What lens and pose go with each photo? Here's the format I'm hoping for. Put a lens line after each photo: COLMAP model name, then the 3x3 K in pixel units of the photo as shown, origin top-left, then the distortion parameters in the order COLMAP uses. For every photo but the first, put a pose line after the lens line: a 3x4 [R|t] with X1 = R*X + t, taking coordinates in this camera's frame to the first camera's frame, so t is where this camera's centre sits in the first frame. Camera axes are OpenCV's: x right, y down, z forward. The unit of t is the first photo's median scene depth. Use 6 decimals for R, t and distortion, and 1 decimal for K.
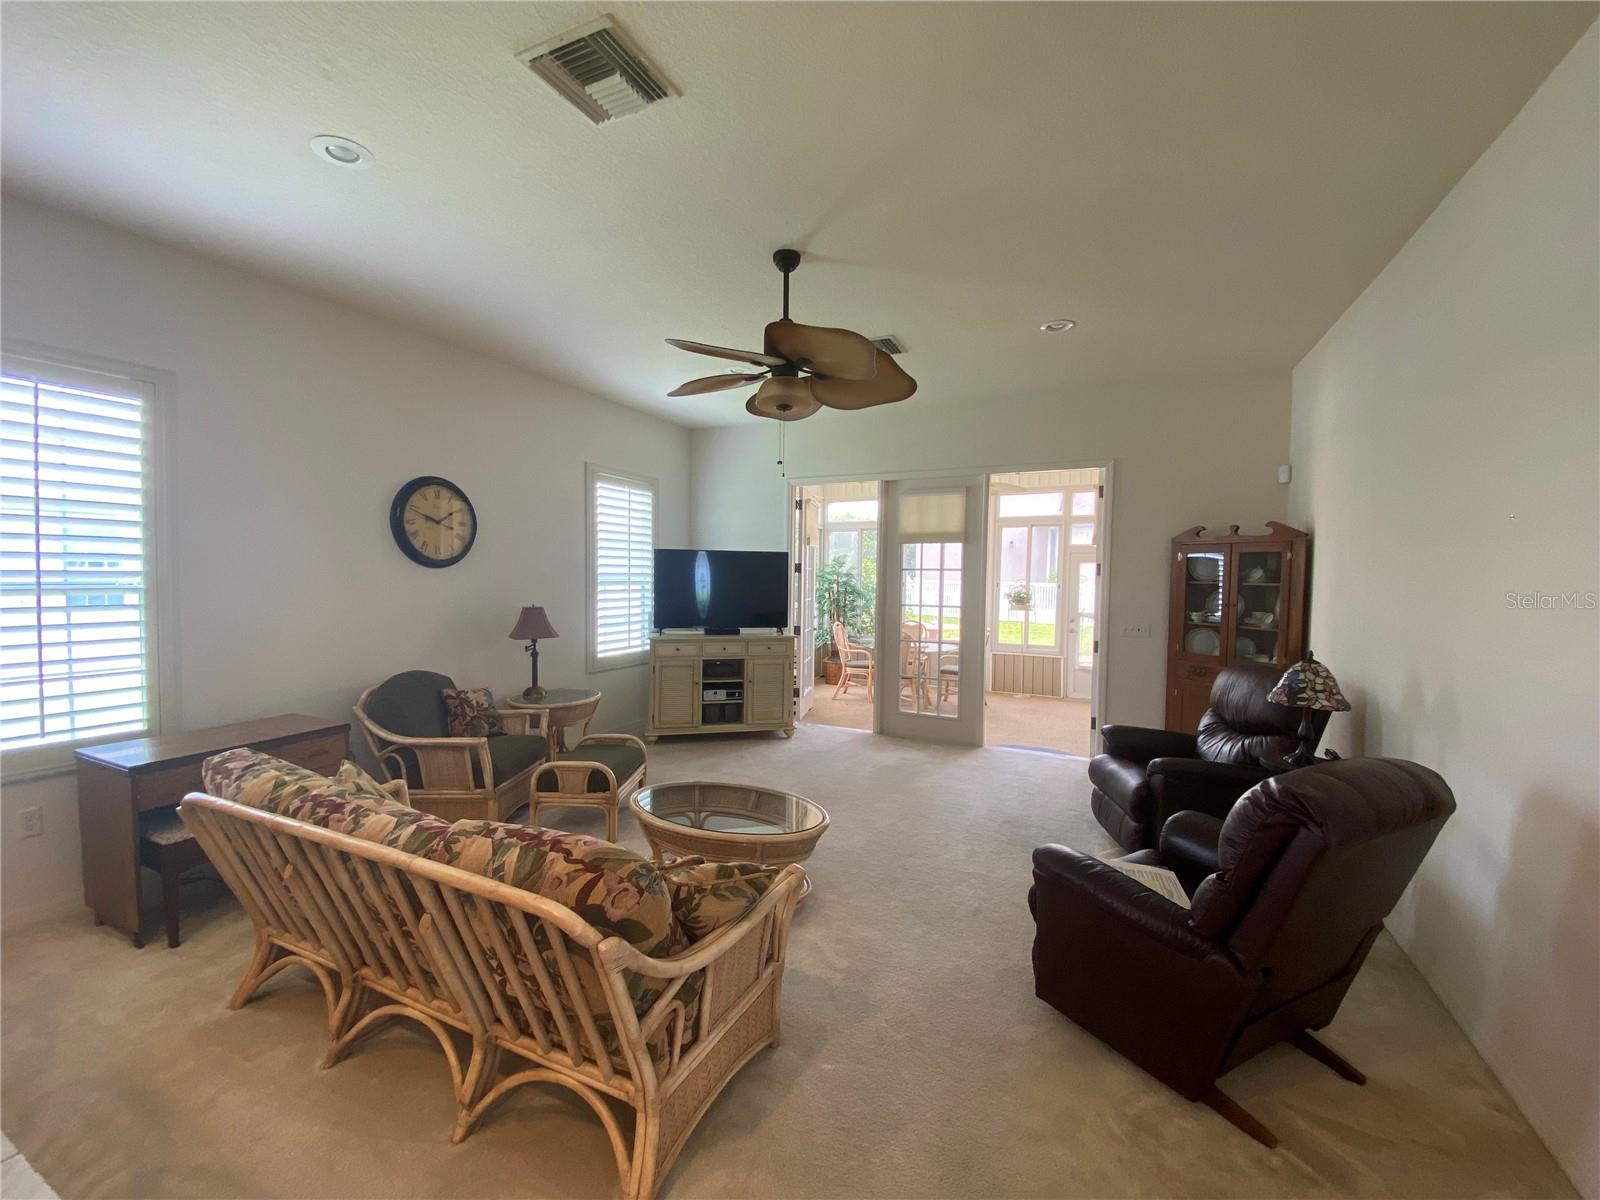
lens RADIAL K [[651.0, 0, 807.0], [0, 651.0, 604.8], [0, 0, 1]] dist [-0.007194, -0.006970]
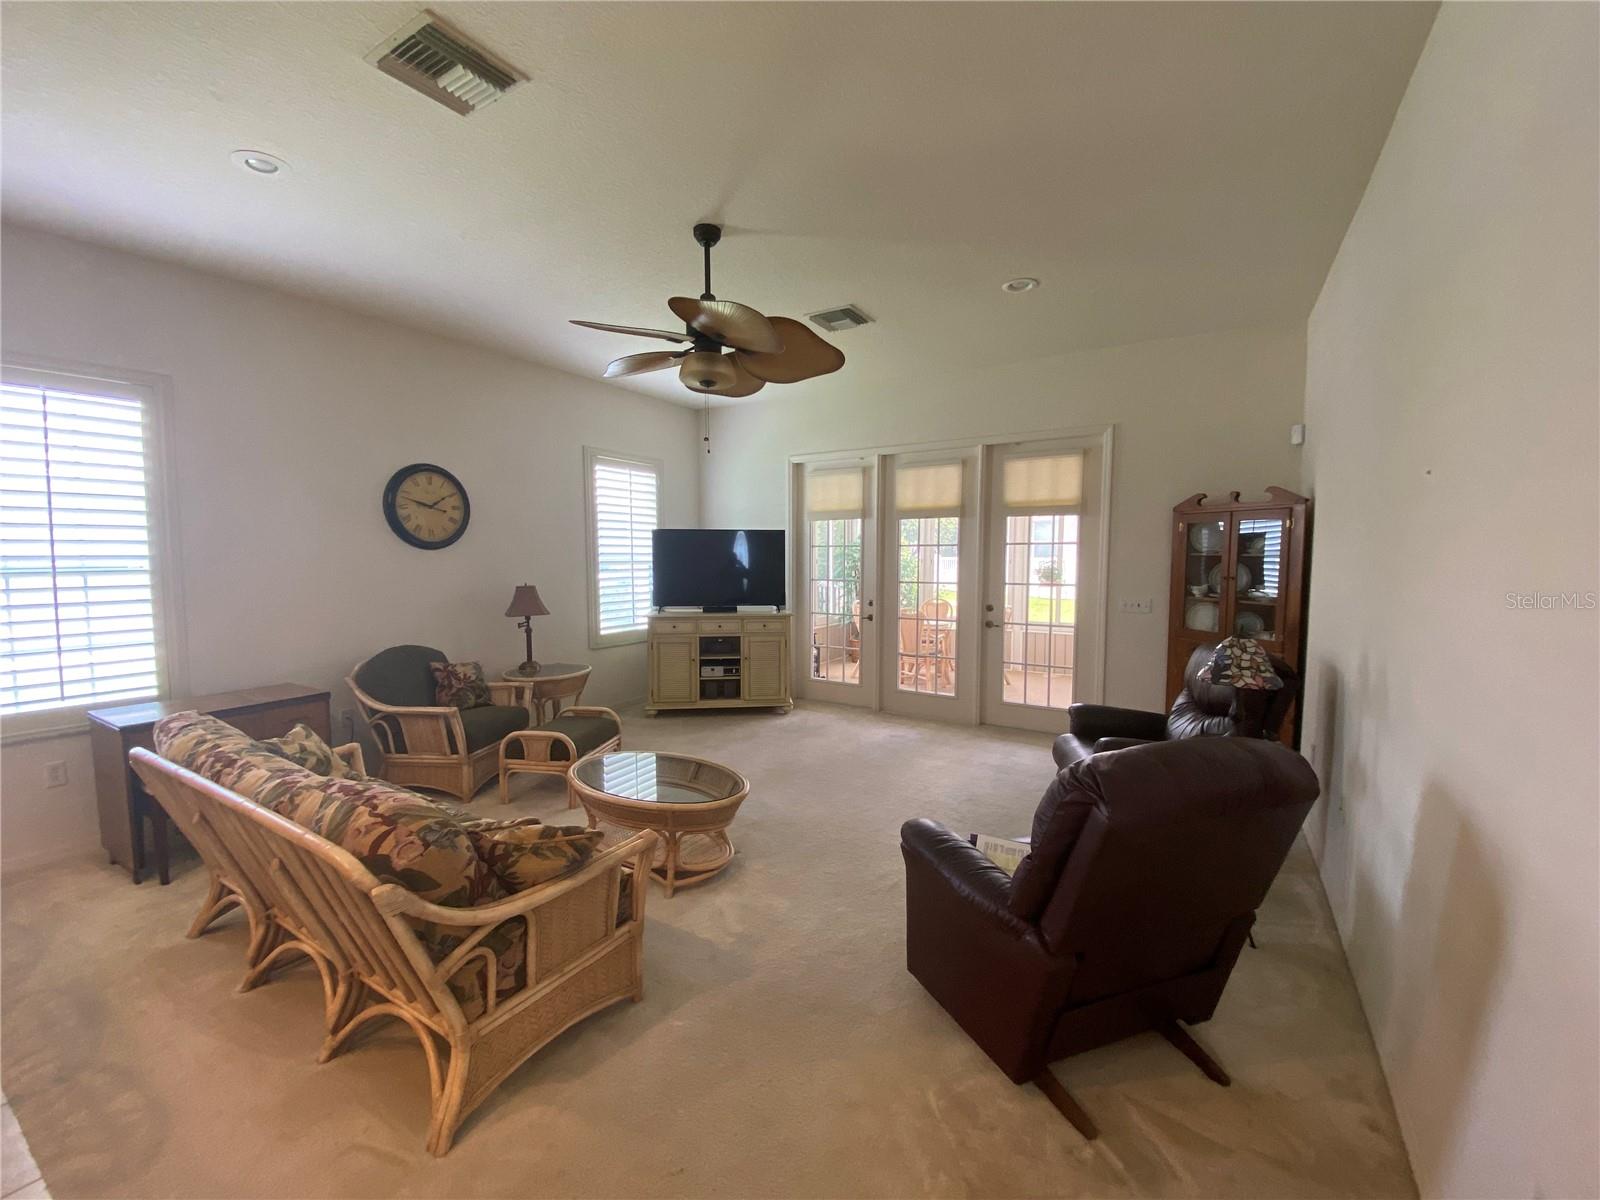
lens RADIAL K [[651.0, 0, 807.7], [0, 651.0, 605.1], [0, 0, 1]] dist [-0.007194, -0.006970]
pose [[0.993675, -0.003985, -0.112228, 0.277220], [0.007606, 0.999464, 0.031851, 0.008813], [0.112041, -0.032503, 0.993172, 0.009641]]
